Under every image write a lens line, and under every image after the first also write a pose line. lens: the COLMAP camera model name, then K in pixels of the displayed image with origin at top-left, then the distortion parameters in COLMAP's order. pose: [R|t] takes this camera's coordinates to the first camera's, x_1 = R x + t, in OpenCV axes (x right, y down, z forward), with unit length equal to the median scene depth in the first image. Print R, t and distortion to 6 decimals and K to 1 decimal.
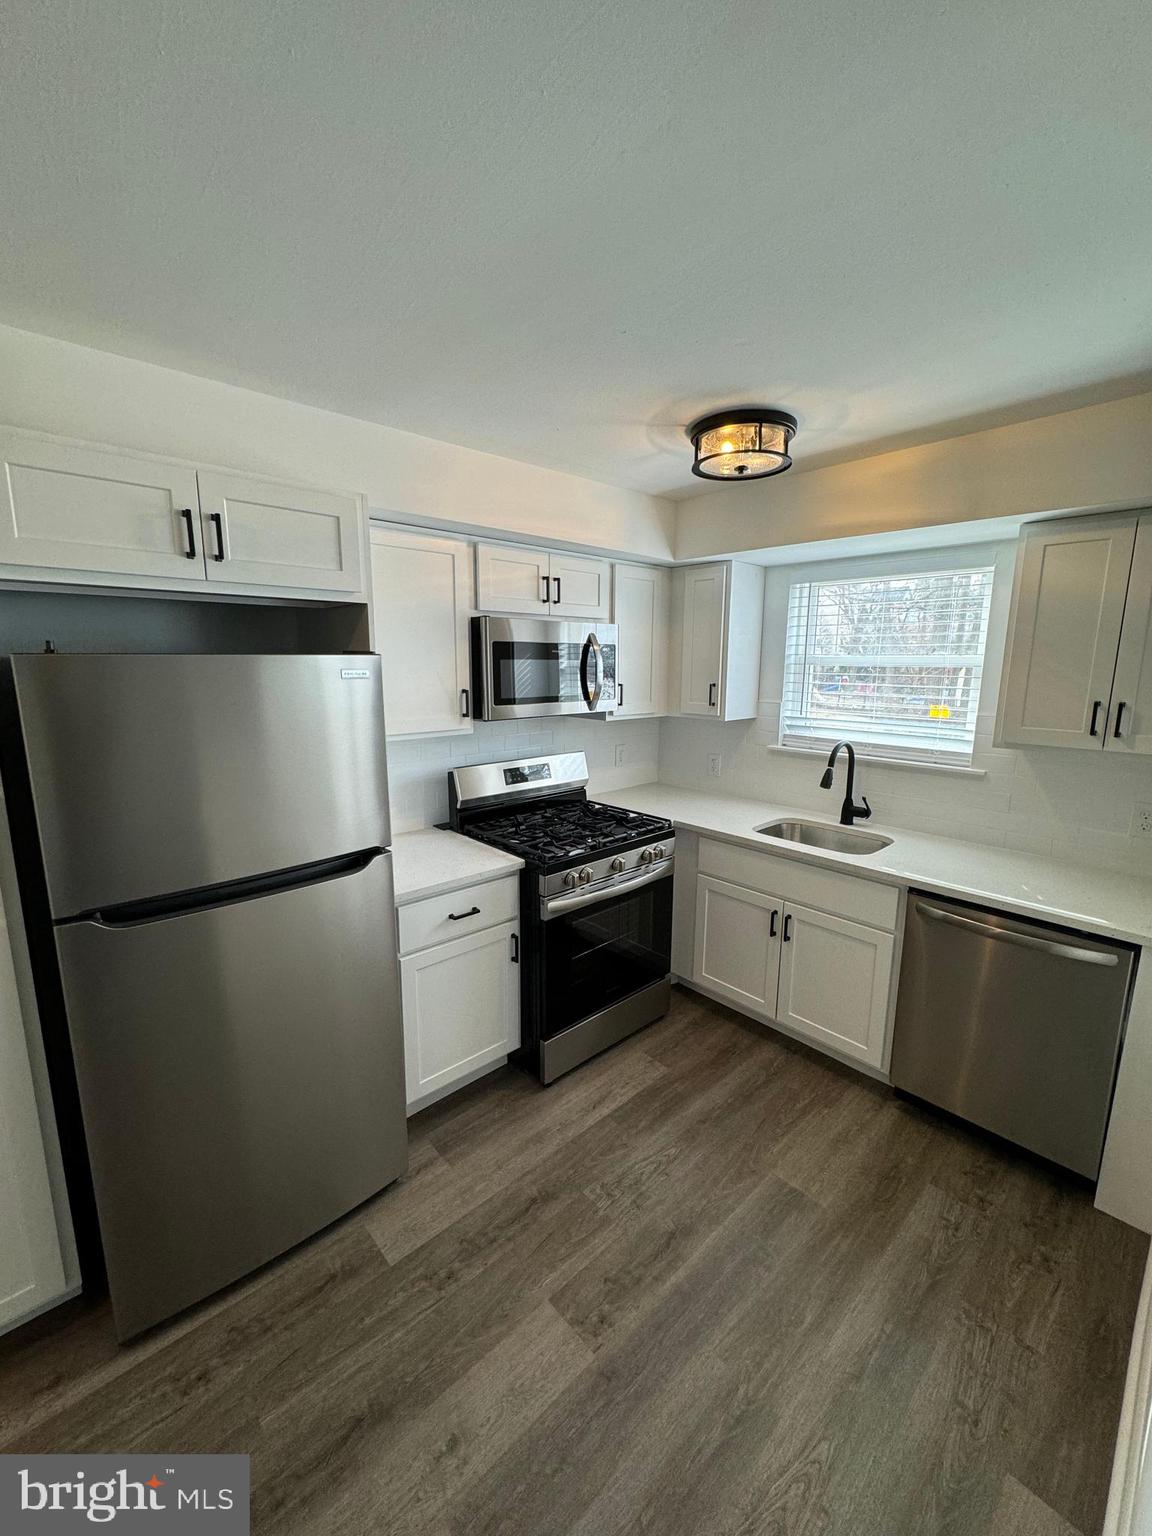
lens RADIAL K [[612.5, 0, 577.2], [0, 612.5, 764.5], [0, 0, 1]] dist [-0.002805, 0.000081]
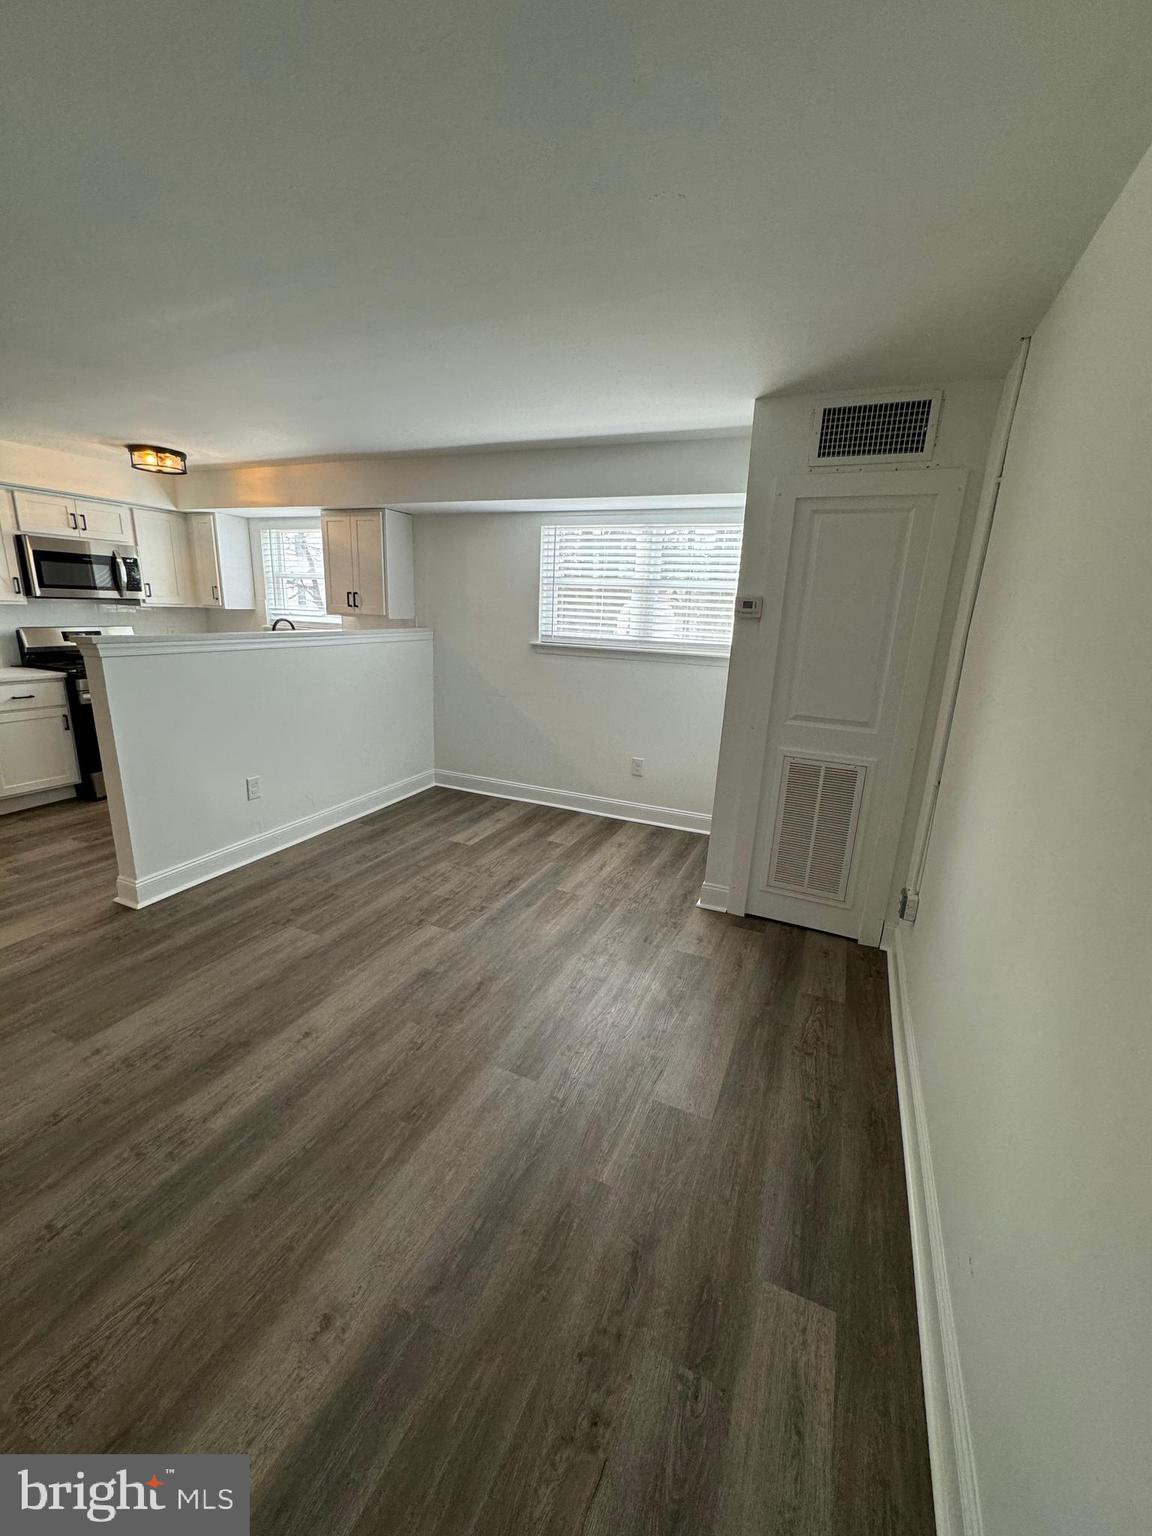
lens RADIAL K [[614.2, 0, 576.0], [0, 614.2, 768.0], [0, 0, 1]] dist [0.000535, 0.000007]
pose [[0.916695, -0.070765, 0.393271, 0.605267], [0.032876, 0.994214, 0.102264, 0.318344], [-0.398232, -0.080816, 0.913718, -1.395957]]
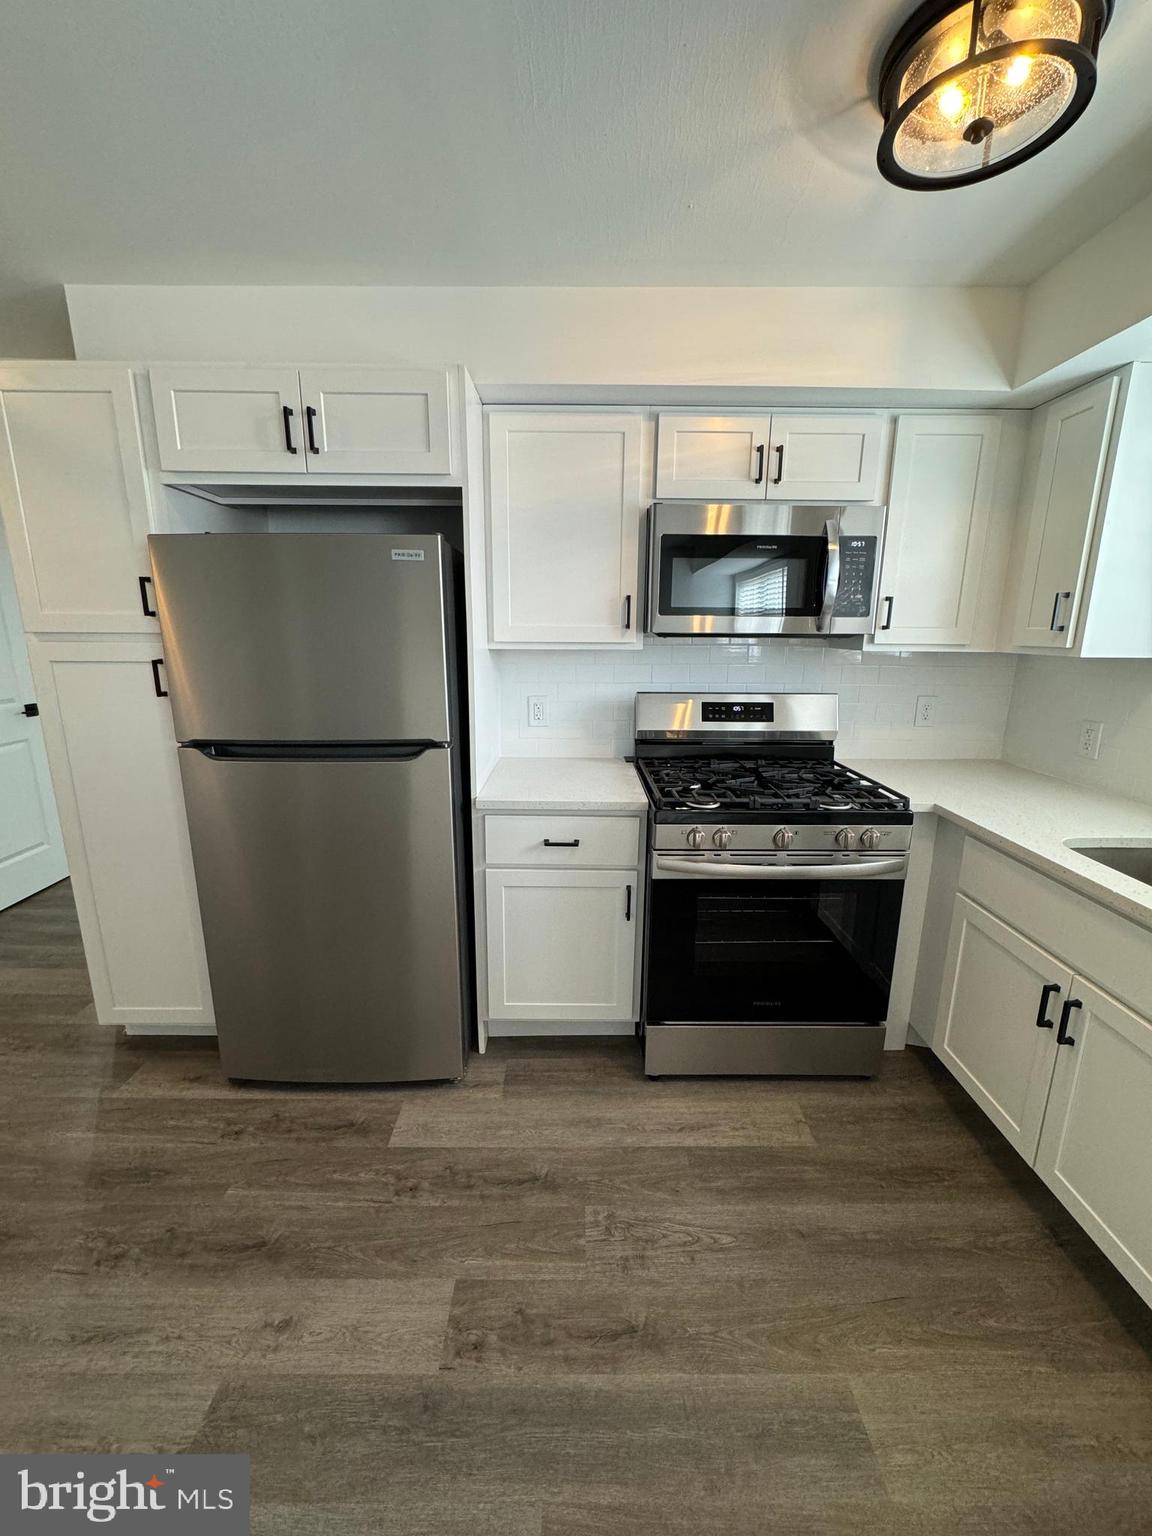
lens RADIAL K [[612.5, 0, 577.2], [0, 612.5, 764.5], [0, 0, 1]] dist [-0.002805, 0.000081]
pose [[0.740229, 0.146412, -0.656219, 0.395998], [-0.117217, 0.989158, 0.088472, 0.048716], [0.662058, 0.011431, 0.749366, 0.342241]]
